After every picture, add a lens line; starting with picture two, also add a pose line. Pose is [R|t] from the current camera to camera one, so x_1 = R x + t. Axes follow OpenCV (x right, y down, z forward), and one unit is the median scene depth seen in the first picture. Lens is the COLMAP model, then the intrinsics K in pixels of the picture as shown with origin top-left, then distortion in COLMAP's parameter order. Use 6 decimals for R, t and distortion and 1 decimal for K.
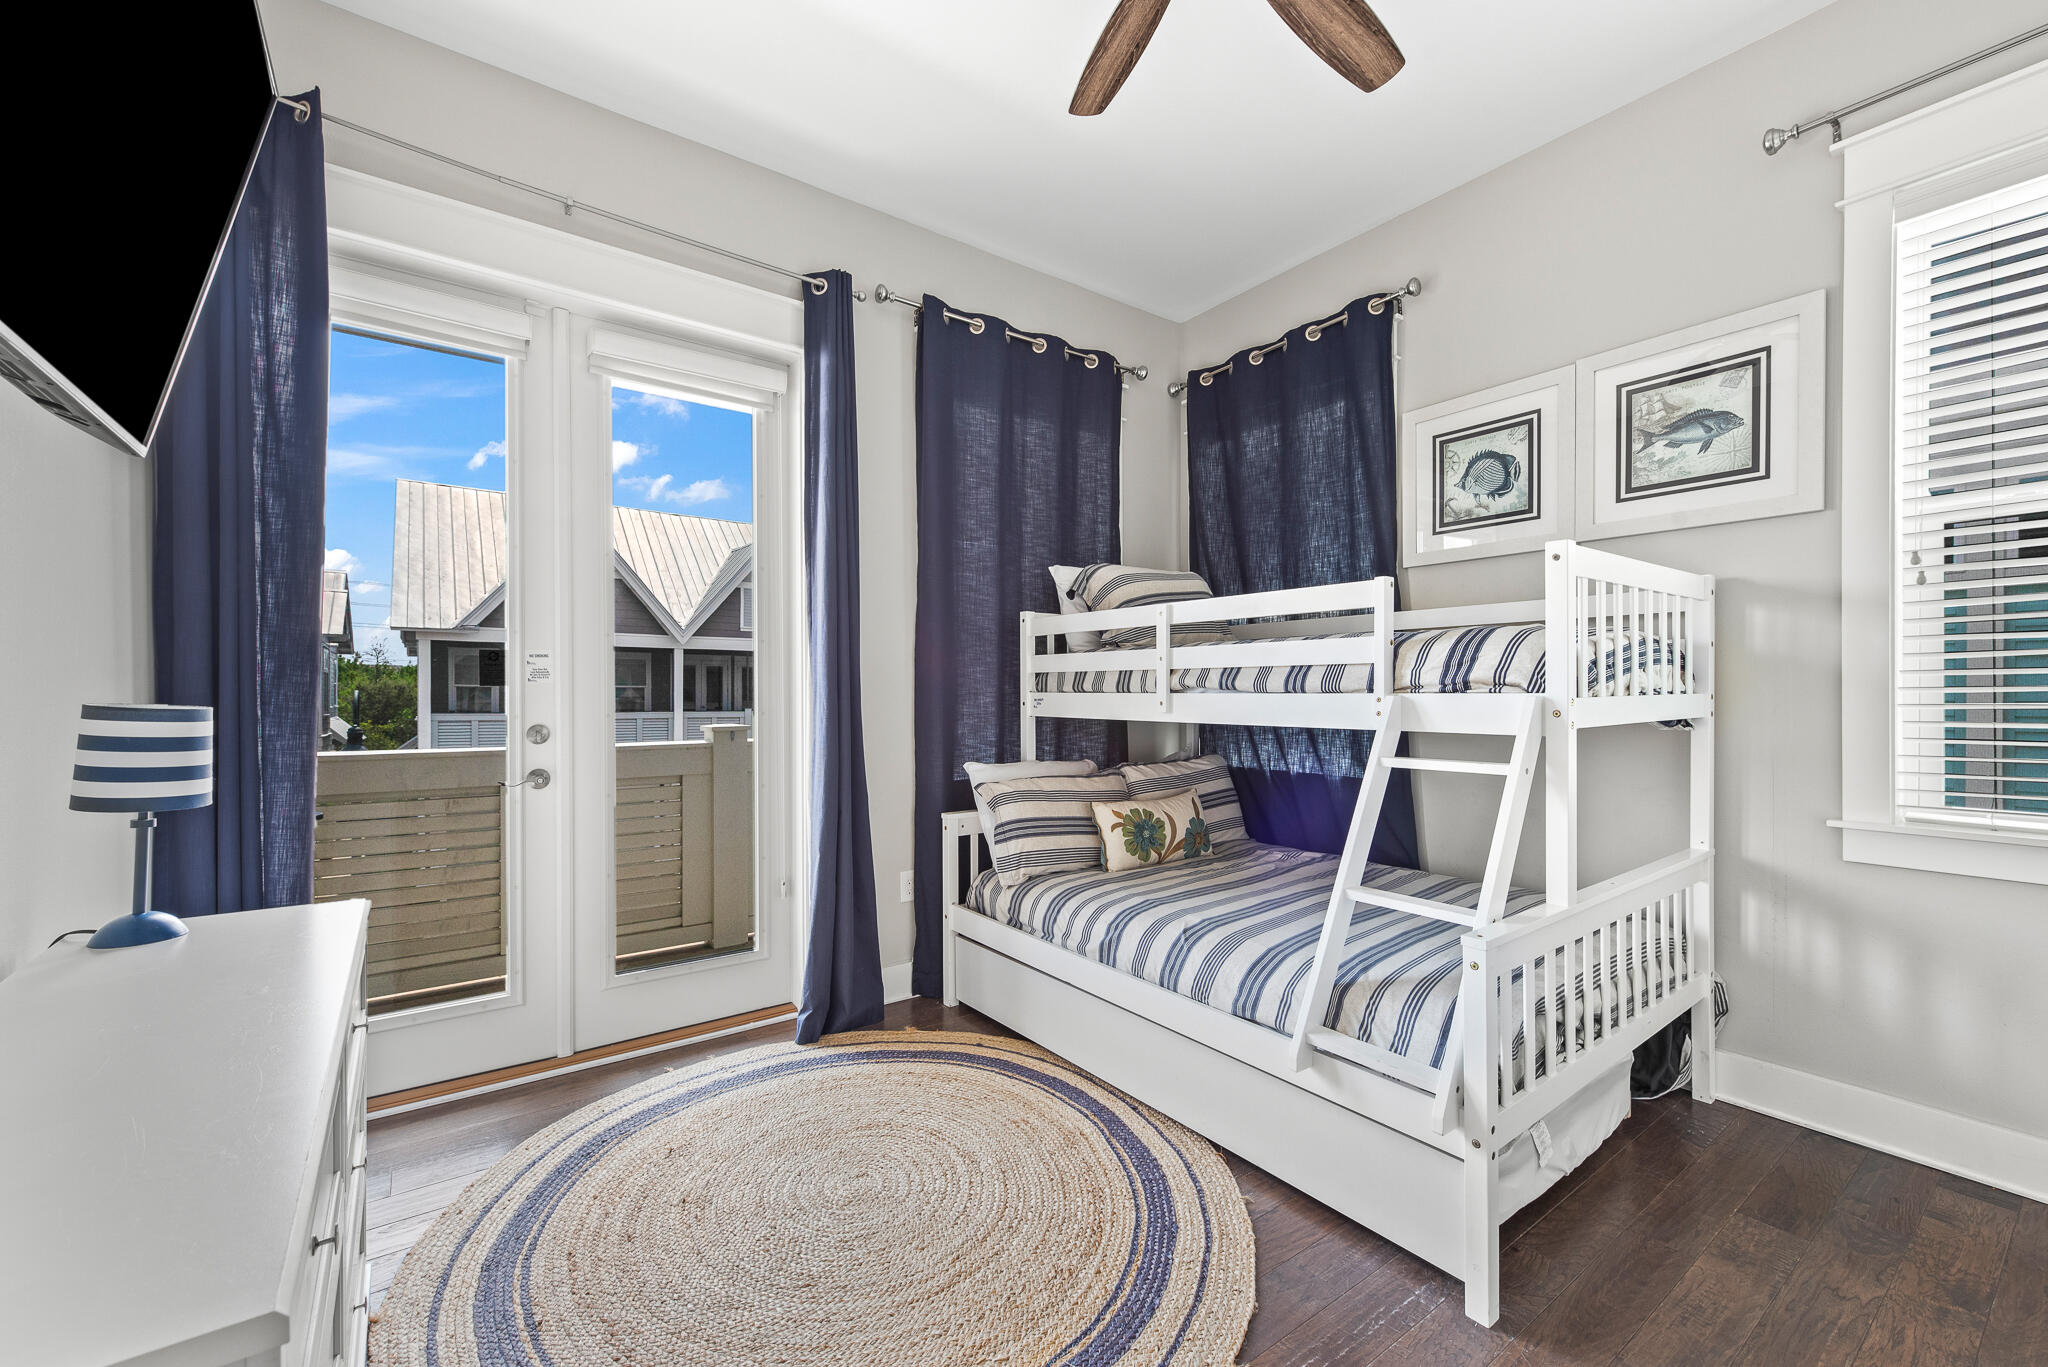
lens RADIAL K [[819.4, 0, 1007.3], [0, 819.4, 701.3], [0, 0, 1]] dist [0.006733, -0.000953]
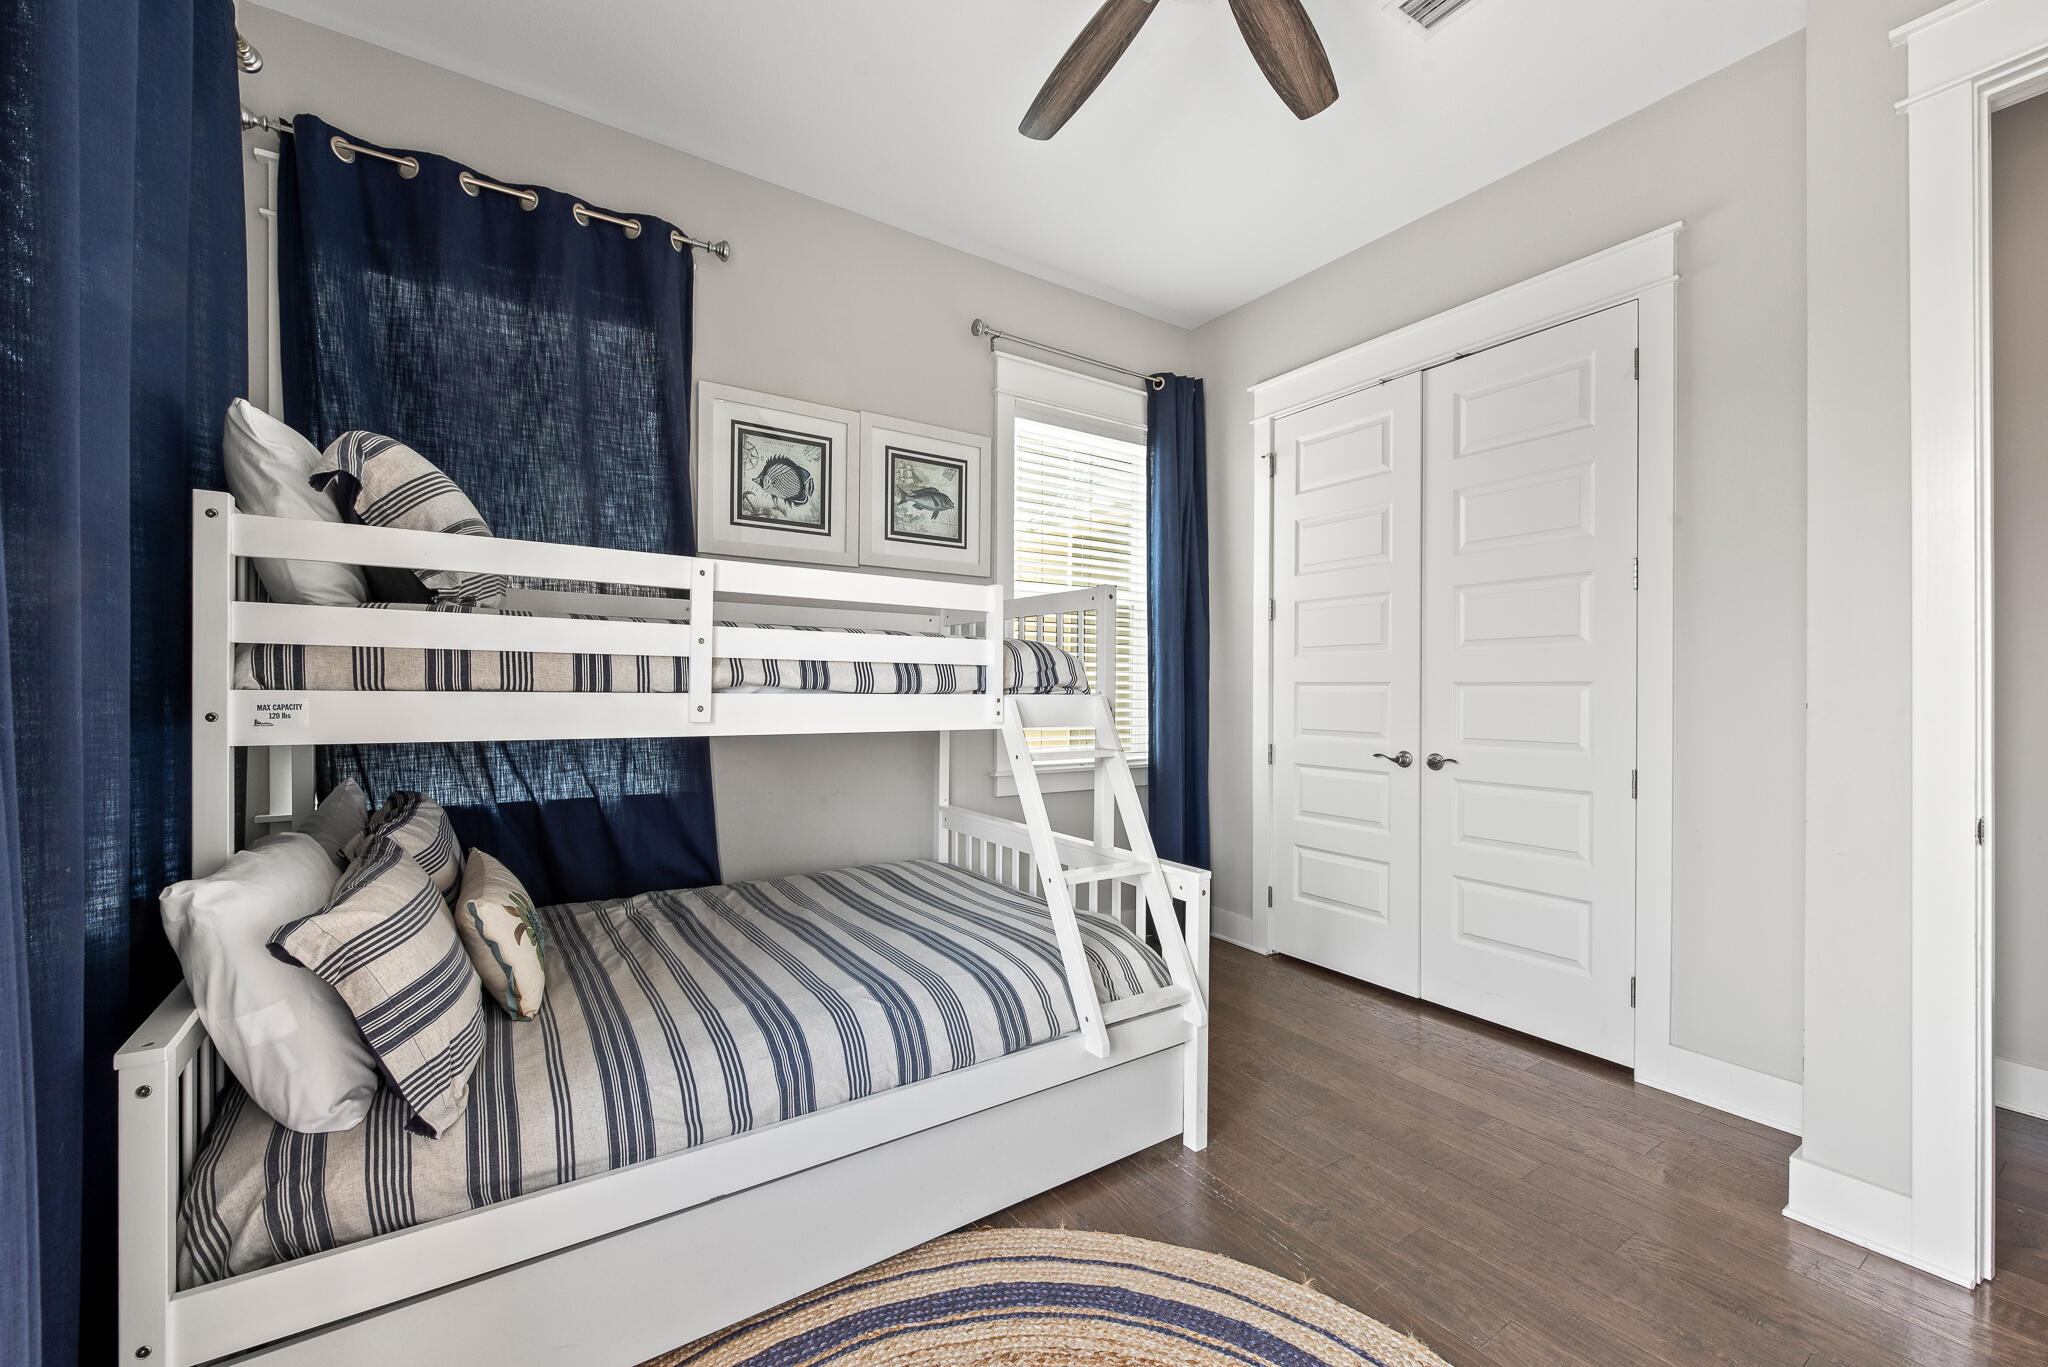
lens RADIAL K [[814.7, 0, 1020.1], [0, 814.7, 696.9], [0, 0, 1]] dist [-0.006442, -0.000117]
pose [[0.018973, -0.005864, 0.999803, -0.450594], [0.005159, 0.999970, 0.005767, -0.009000], [-0.999807, 0.005048, 0.019003, 0.716474]]
